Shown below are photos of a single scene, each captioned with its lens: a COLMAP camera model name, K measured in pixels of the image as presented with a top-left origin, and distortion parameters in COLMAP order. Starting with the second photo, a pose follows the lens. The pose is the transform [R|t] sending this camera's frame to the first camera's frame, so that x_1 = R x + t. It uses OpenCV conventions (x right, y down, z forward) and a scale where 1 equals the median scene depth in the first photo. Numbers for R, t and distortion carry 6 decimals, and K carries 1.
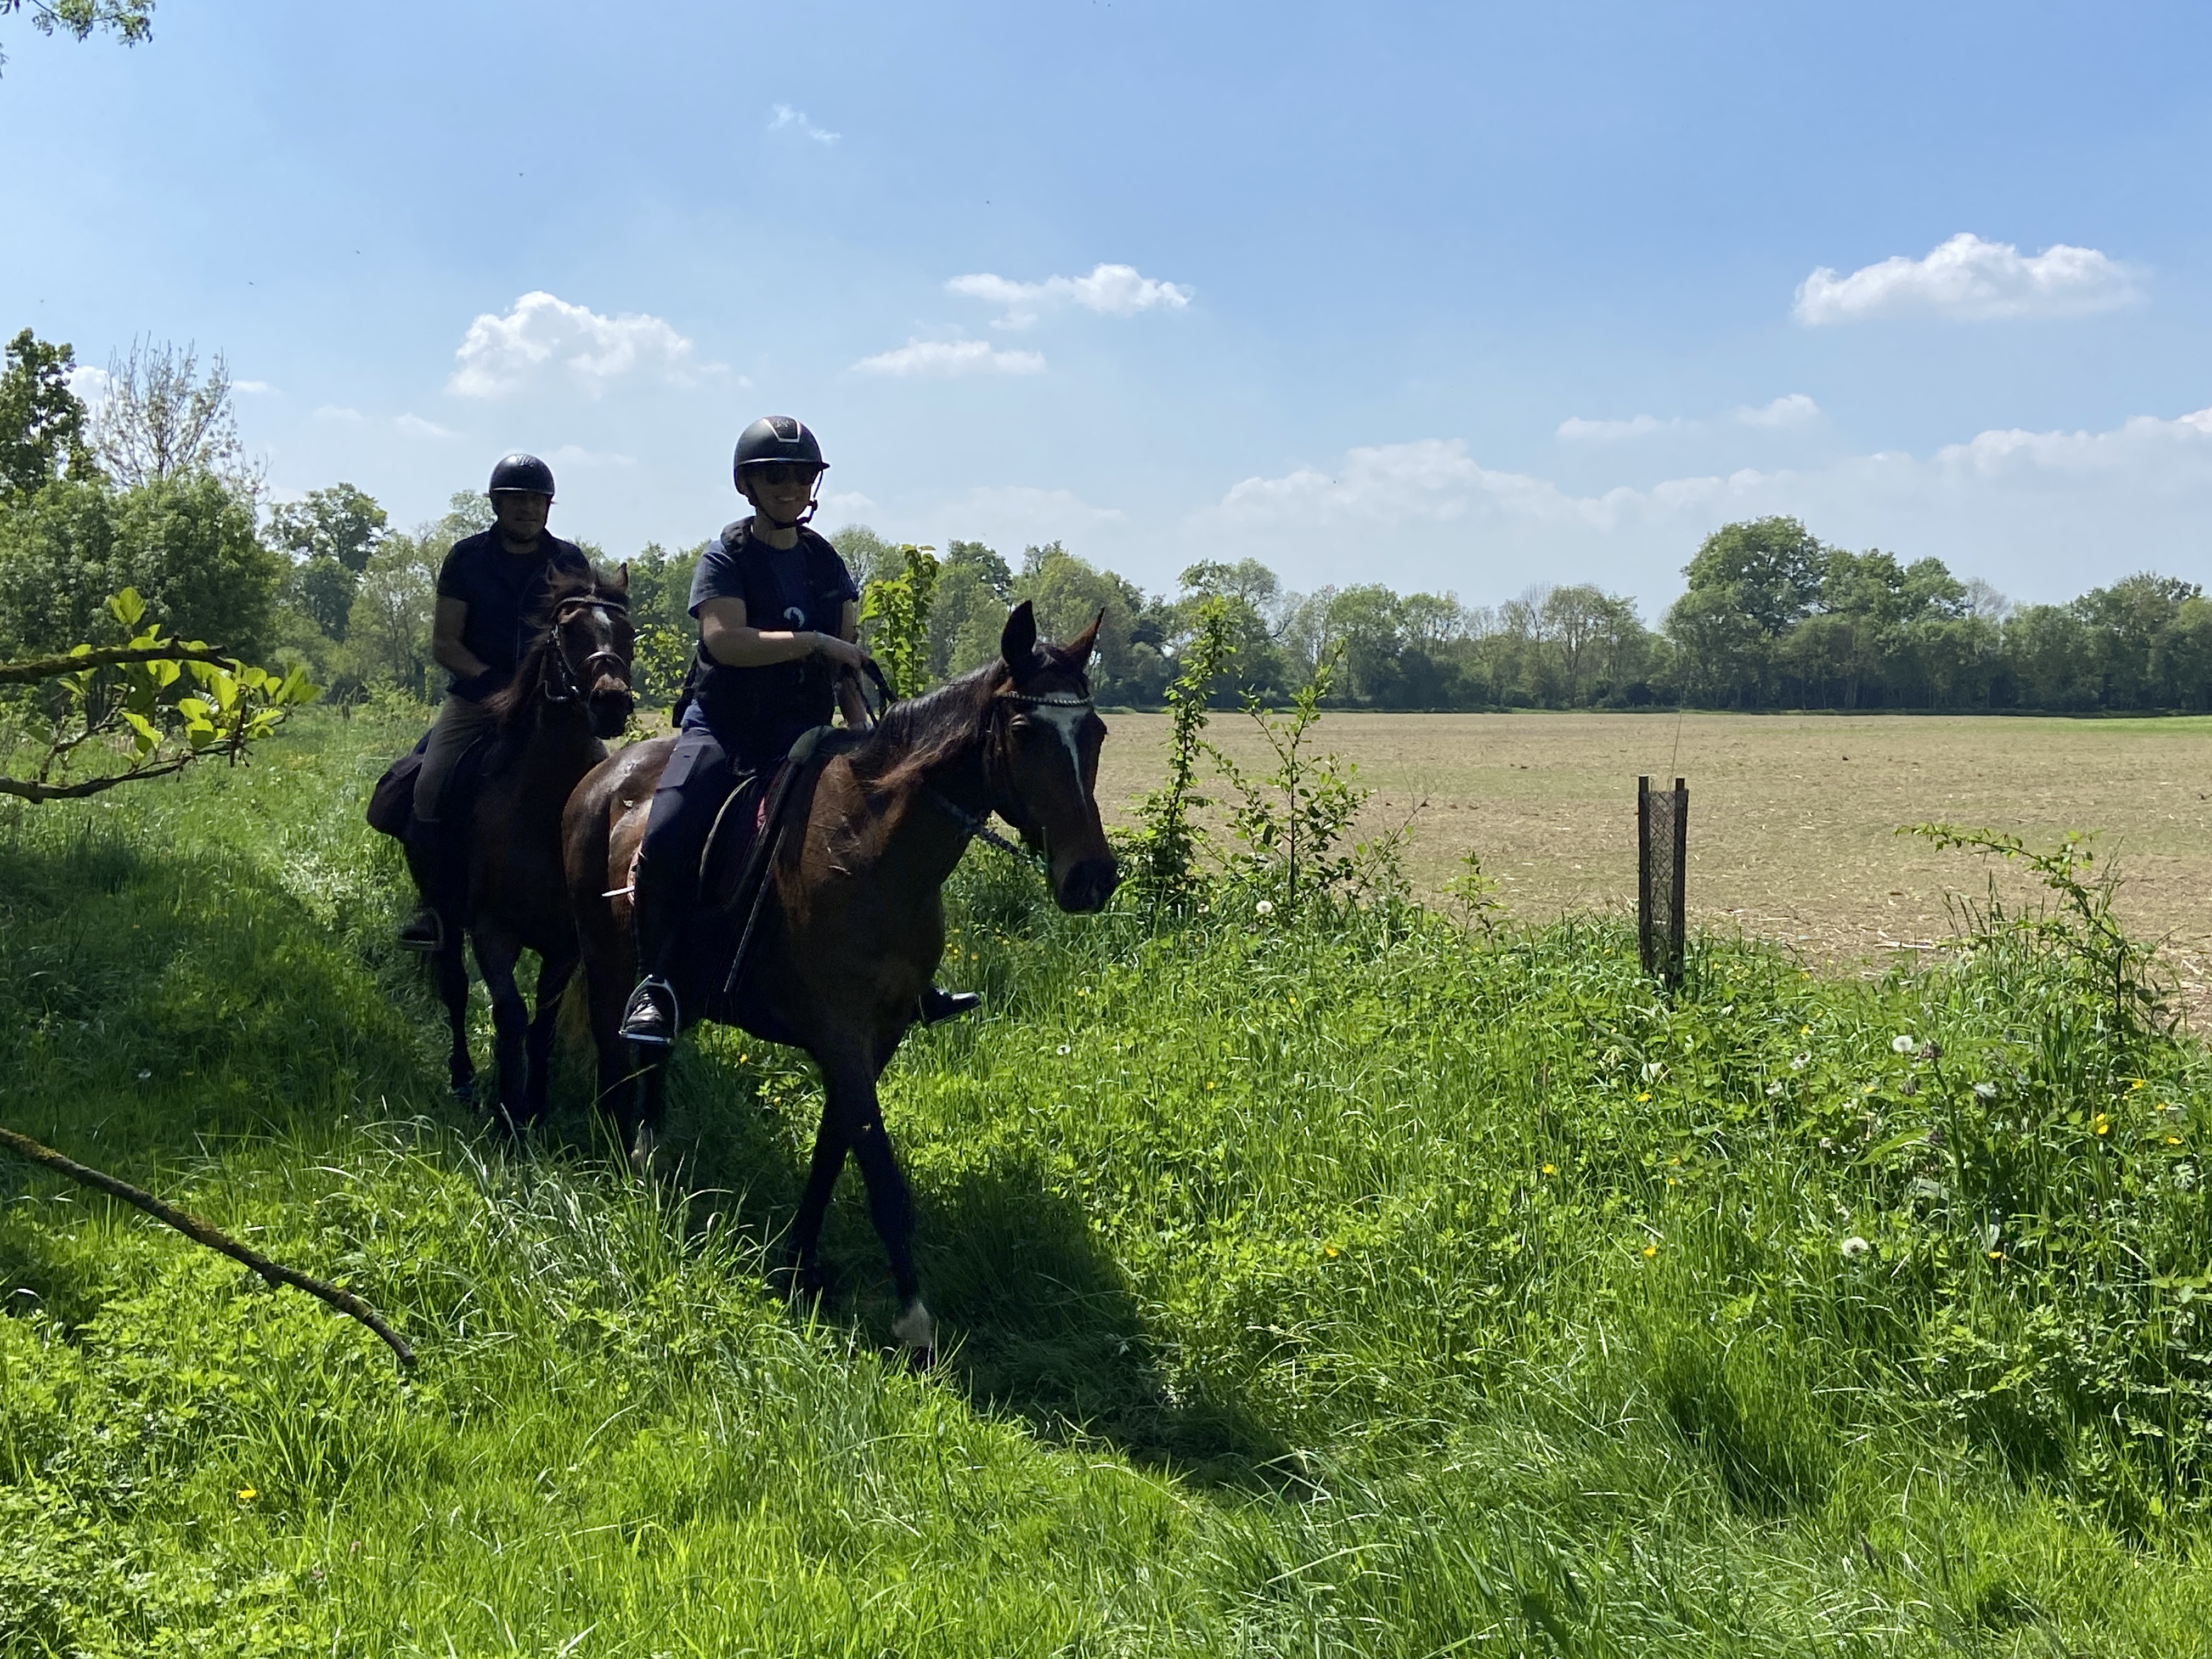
lens RADIAL K [[2601.6, 0, 1126.5], [0, 2601.6, 800.6], [0, 0, 1]] dist [0.133394, -0.148820]
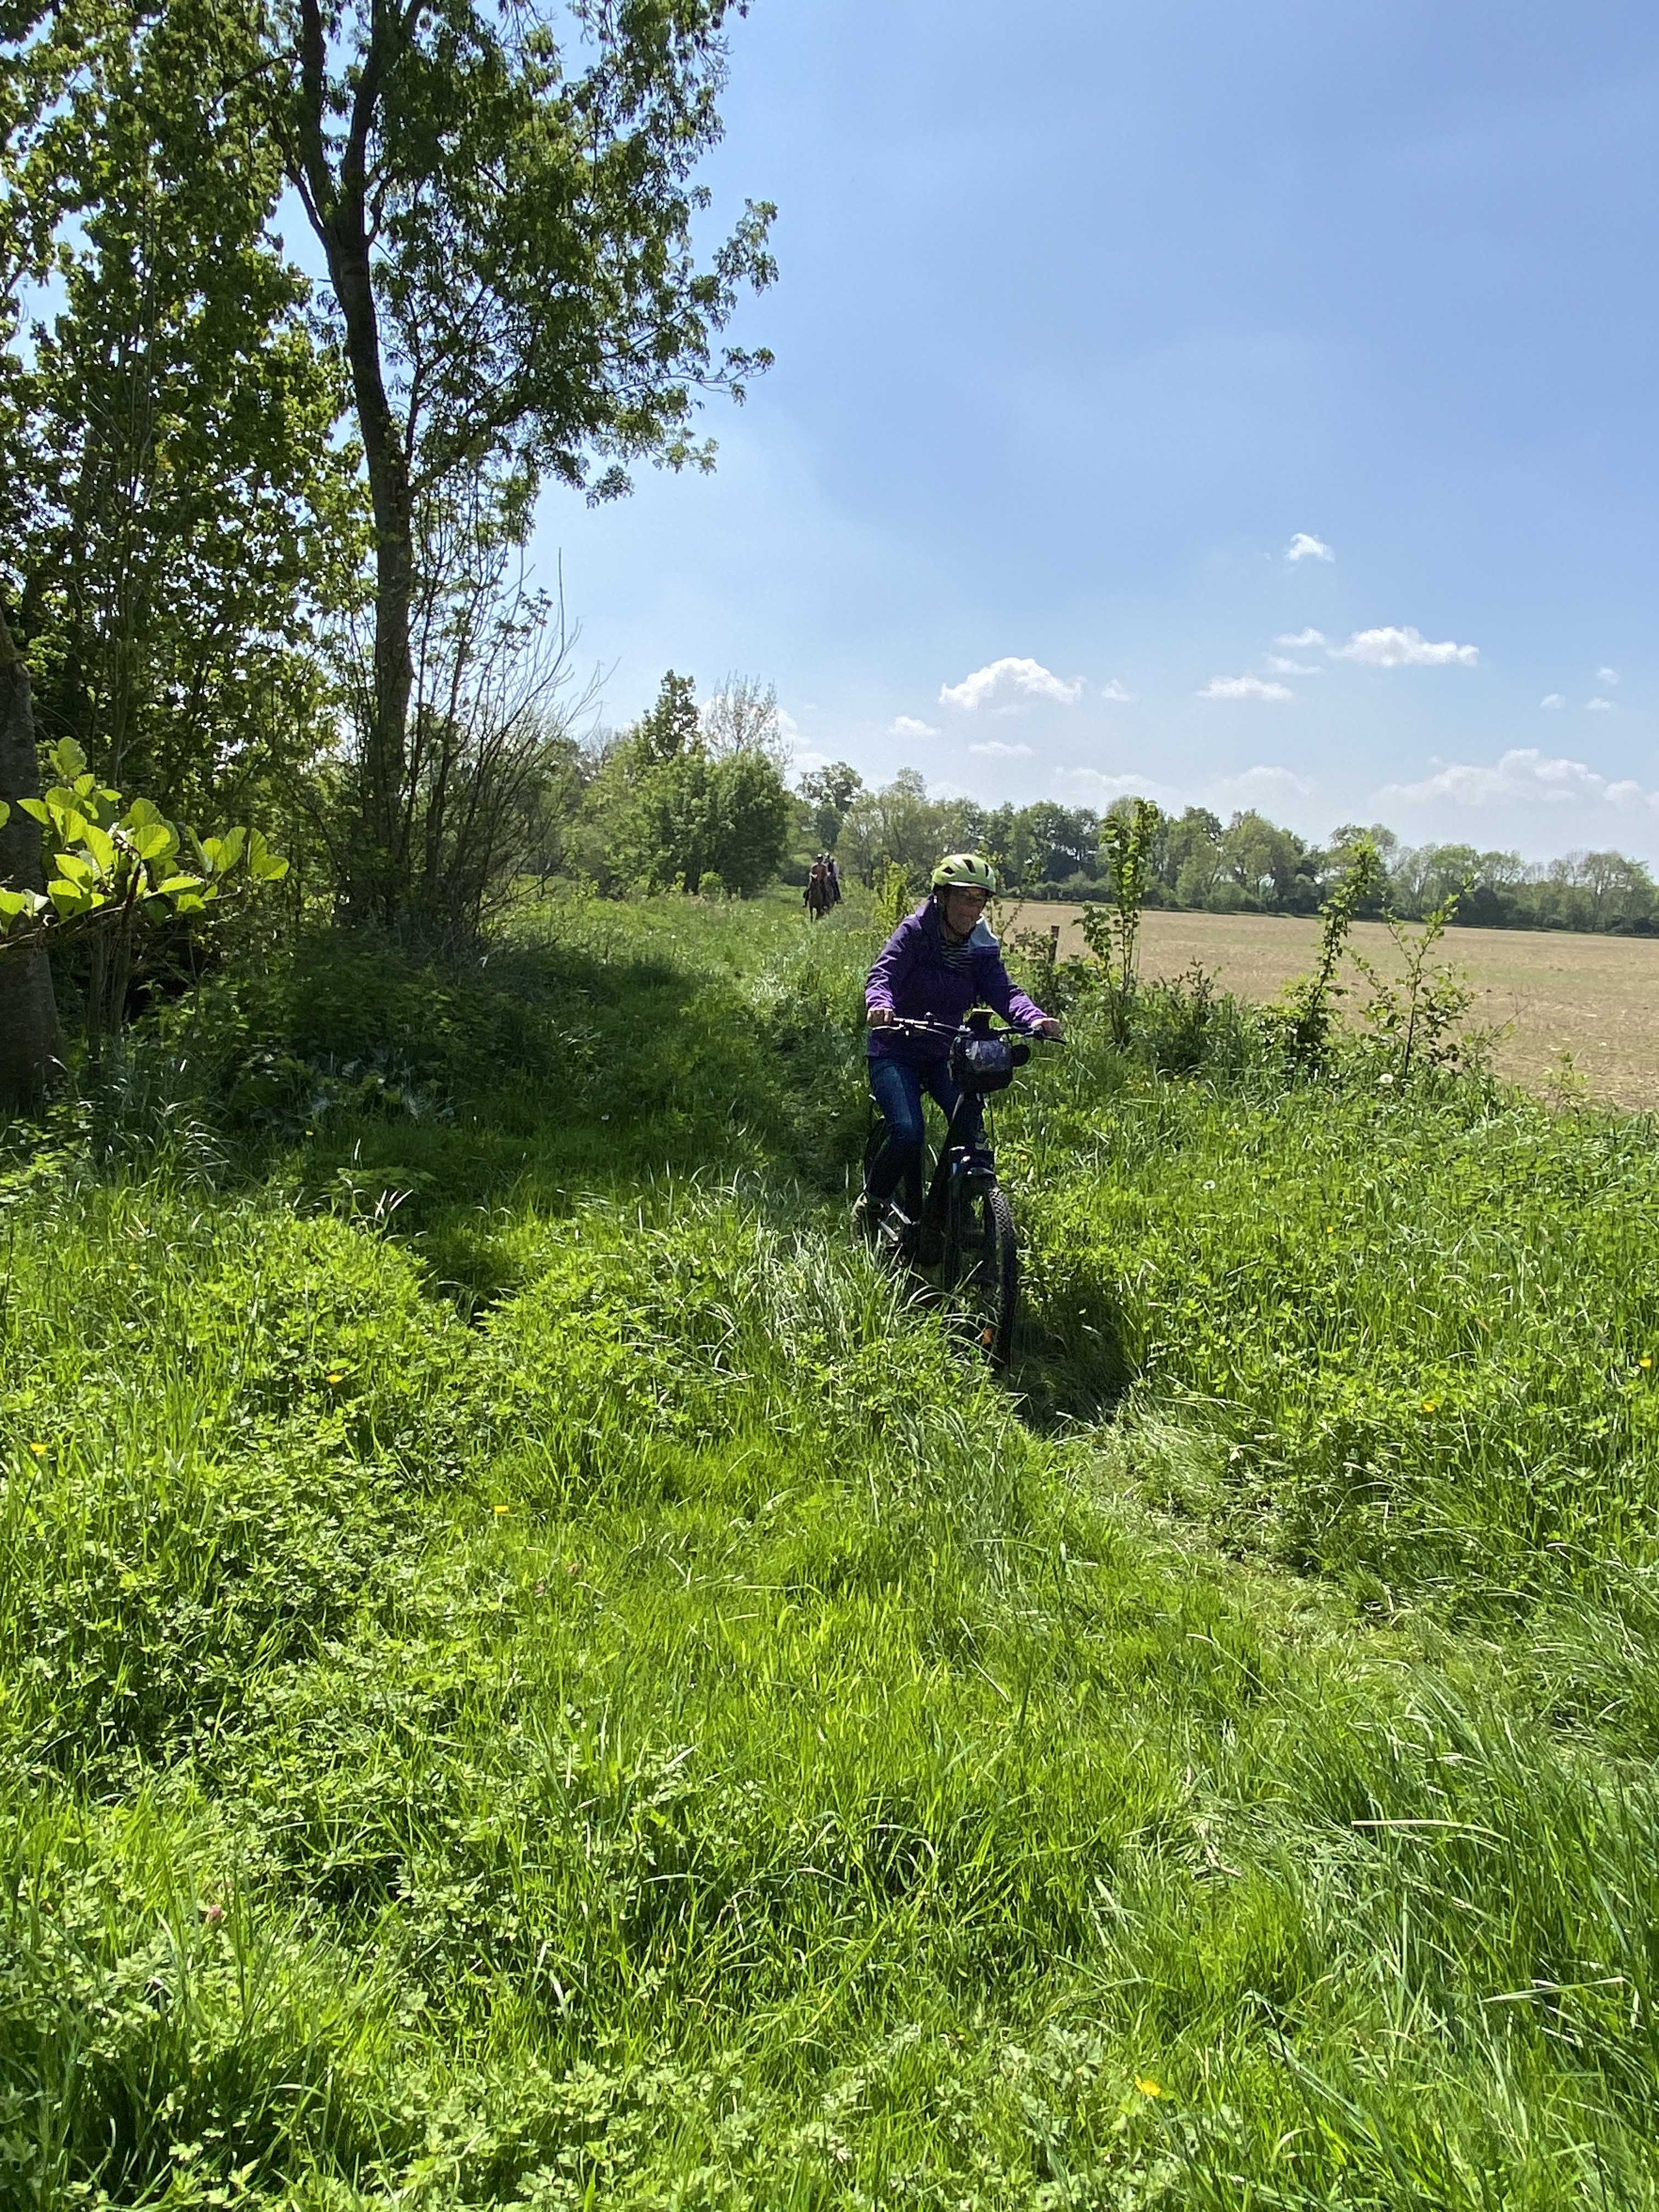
lens RADIAL K [[1481.4, 0, 825.3], [0, 1481.4, 1081.1], [0, 0, 1]] dist [0.112160, -0.163297]
pose [[0.954101, 0.095089, -0.283988, -0.001180], [-0.070578, 0.992938, 0.095355, -0.013730], [0.291049, -0.070935, 0.954075, 0.273704]]
